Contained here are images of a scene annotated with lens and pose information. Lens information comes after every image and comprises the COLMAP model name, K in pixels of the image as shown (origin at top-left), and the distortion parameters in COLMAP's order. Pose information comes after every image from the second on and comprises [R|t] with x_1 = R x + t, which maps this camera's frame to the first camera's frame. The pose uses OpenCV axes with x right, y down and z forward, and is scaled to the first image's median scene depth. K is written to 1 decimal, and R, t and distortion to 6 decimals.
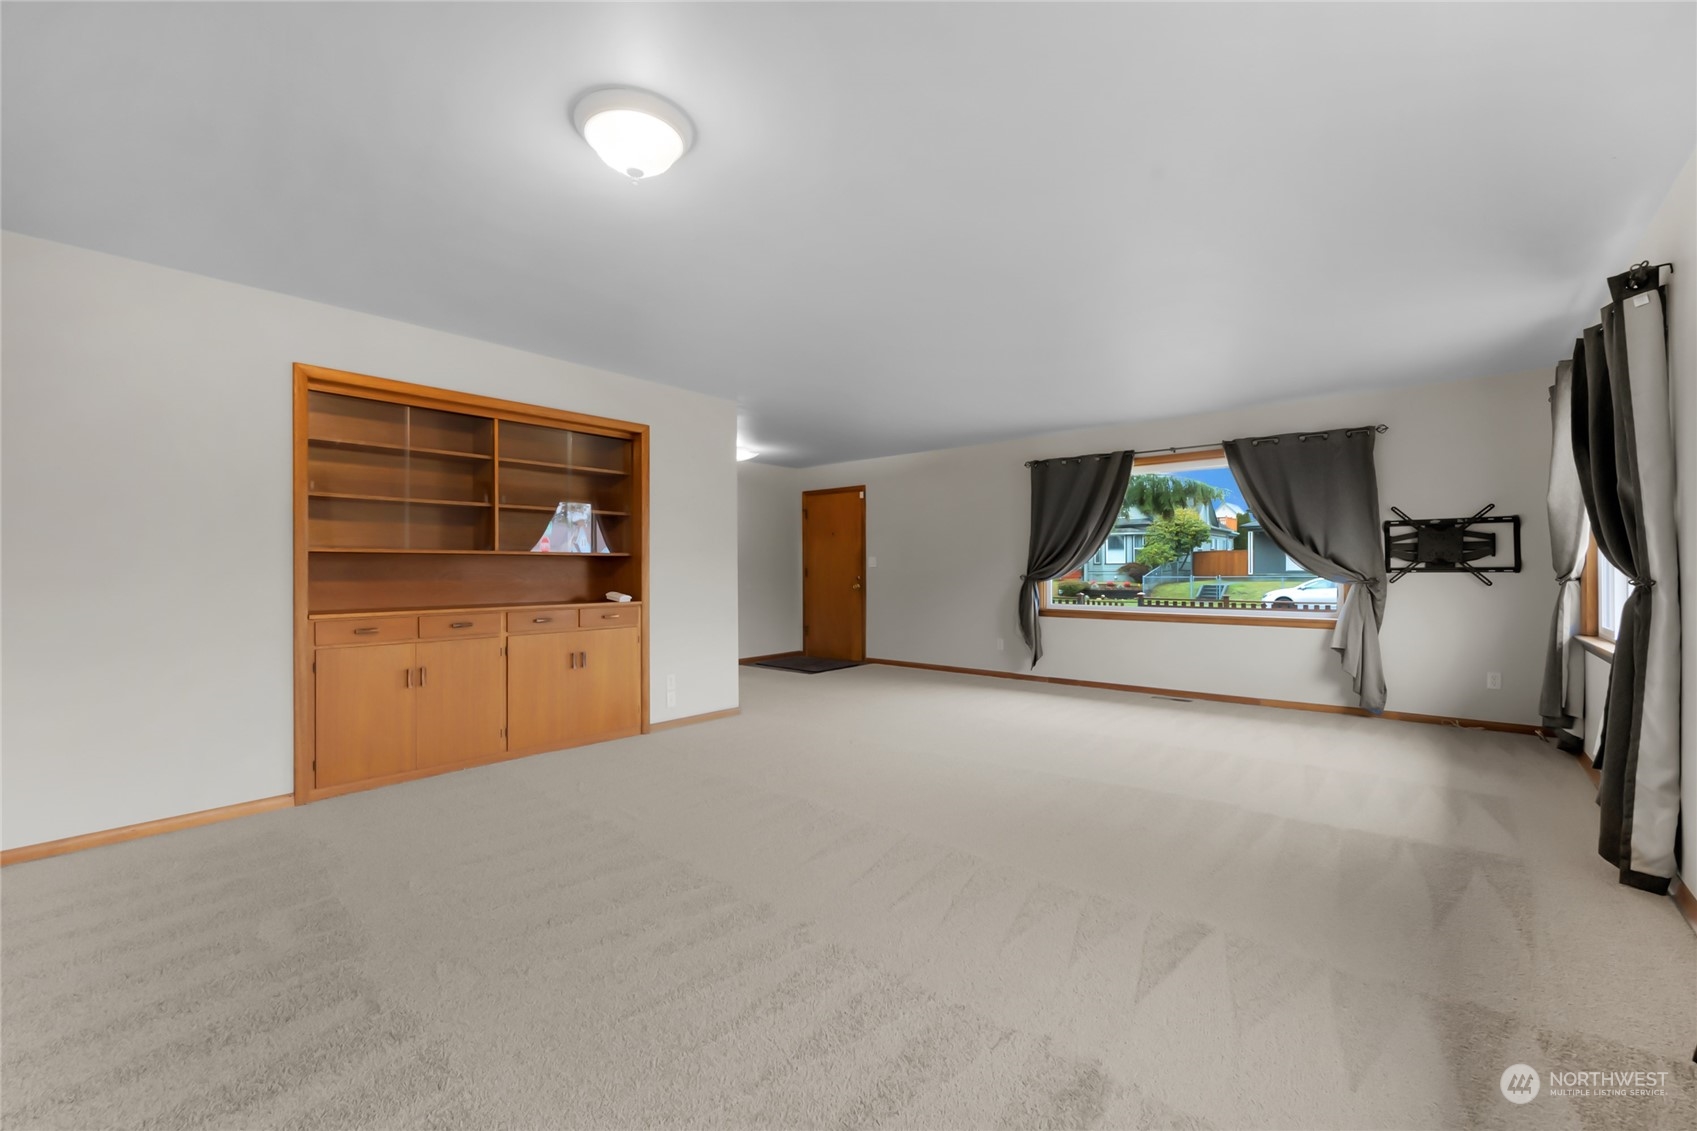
lens RADIAL K [[701.4, 0, 849.9], [0, 701.4, 569.2], [0, 0, 1]] dist [0.000631, 0.000391]
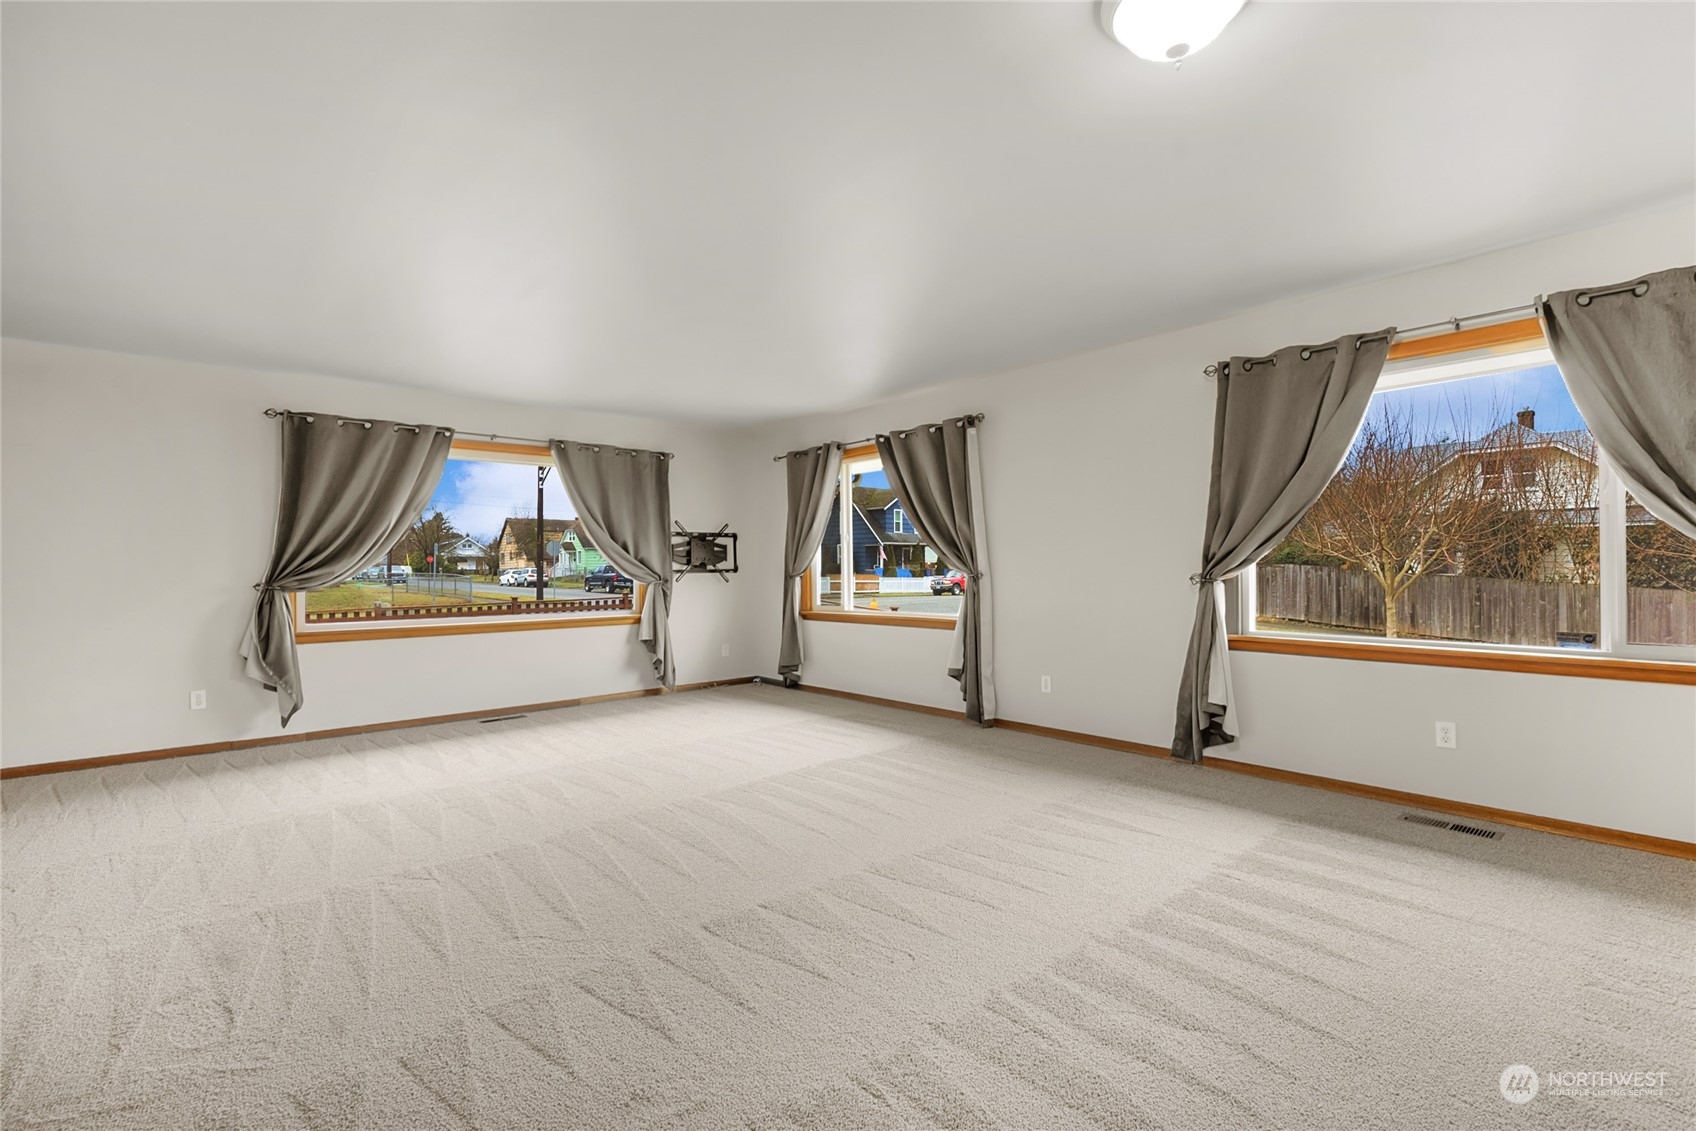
lens RADIAL K [[742.8, 0, 848.0], [0, 742.8, 565.5], [0, 0, 1]] dist [-0.000173, 0.000032]
pose [[0.148554, 0.007709, 0.988874, -0.478031], [0.010372, 0.999902, -0.009353, 0.005810], [-0.988850, 0.011646, 0.148459, 0.509036]]
